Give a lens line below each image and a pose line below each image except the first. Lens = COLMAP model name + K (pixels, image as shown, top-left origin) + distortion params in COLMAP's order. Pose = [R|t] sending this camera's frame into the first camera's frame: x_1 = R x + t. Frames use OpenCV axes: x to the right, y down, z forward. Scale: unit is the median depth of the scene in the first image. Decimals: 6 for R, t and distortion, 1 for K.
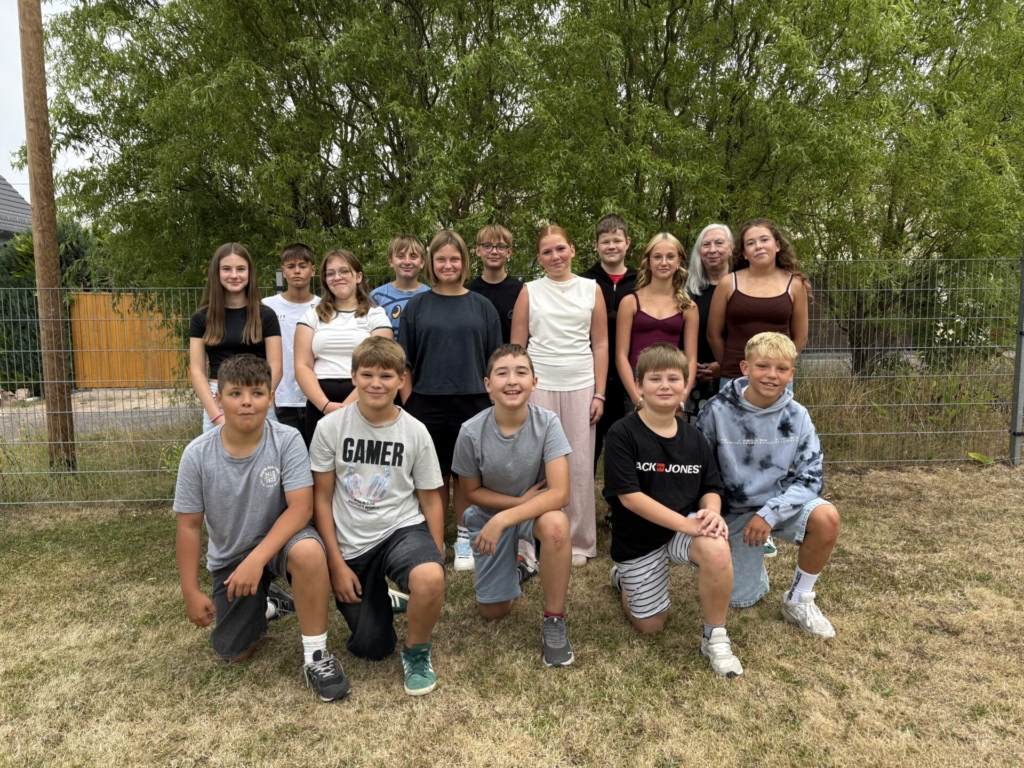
lens RADIAL K [[787.9, 0, 516.9], [0, 787.9, 386.8], [0, 0, 1]] dist [0.050716, -0.057006]
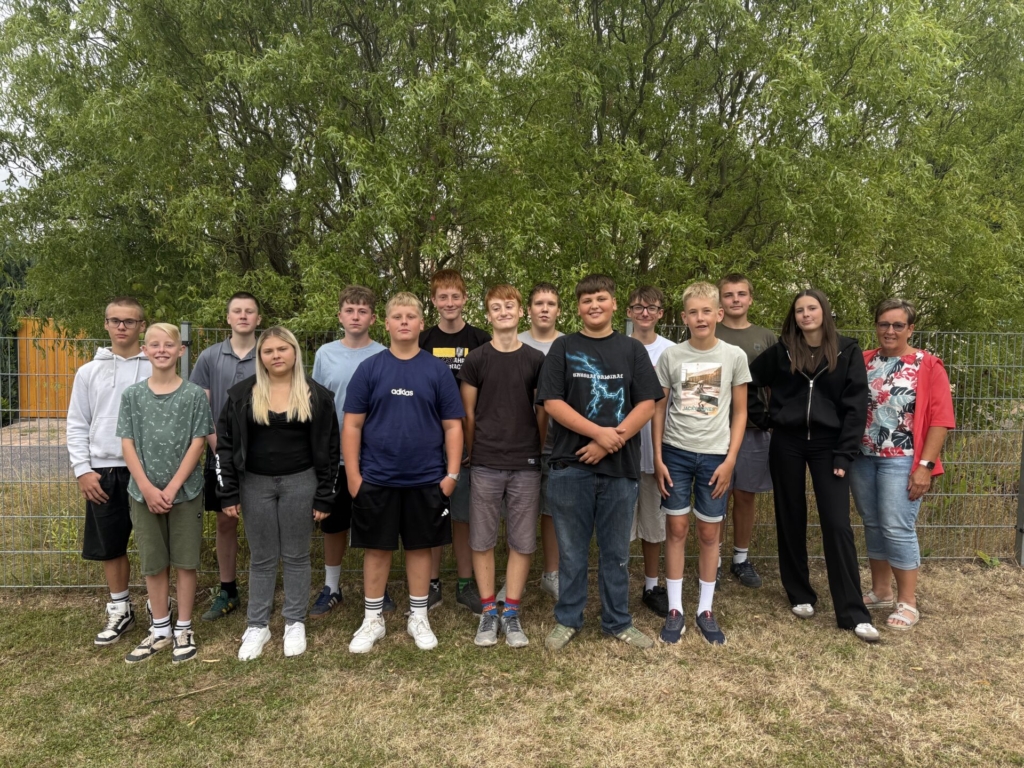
lens RADIAL K [[787.9, 0, 516.5], [0, 787.9, 384.7], [0, 0, 1]] dist [0.050716, -0.057006]
pose [[0.999093, 0.031453, 0.028687, 0.029325], [-0.030238, 0.998667, -0.041834, -0.044838], [-0.029965, 0.040928, 0.998713, 0.112840]]
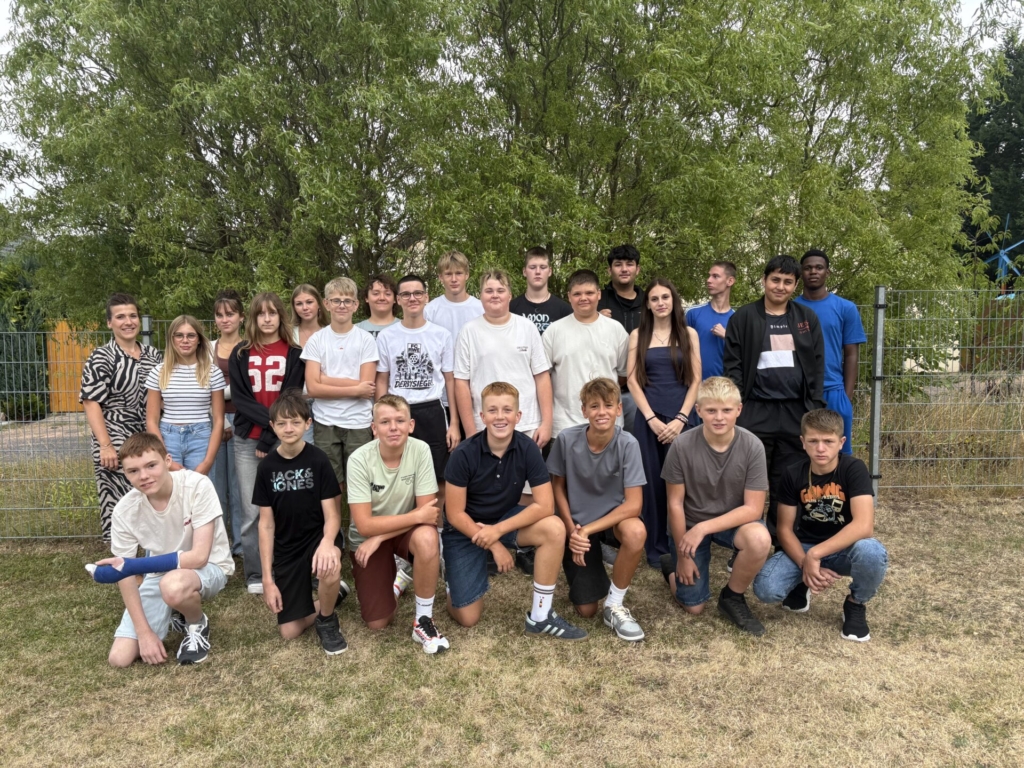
lens RADIAL K [[787.9, 0, 511.1], [0, 787.9, 382.7], [0, 0, 1]] dist [0.050716, -0.057006]
pose [[0.999812, 0.004215, -0.018919, 0.166873], [-0.004781, 0.999538, -0.030001, -0.025838], [0.018784, 0.030086, 0.999371, -0.022335]]
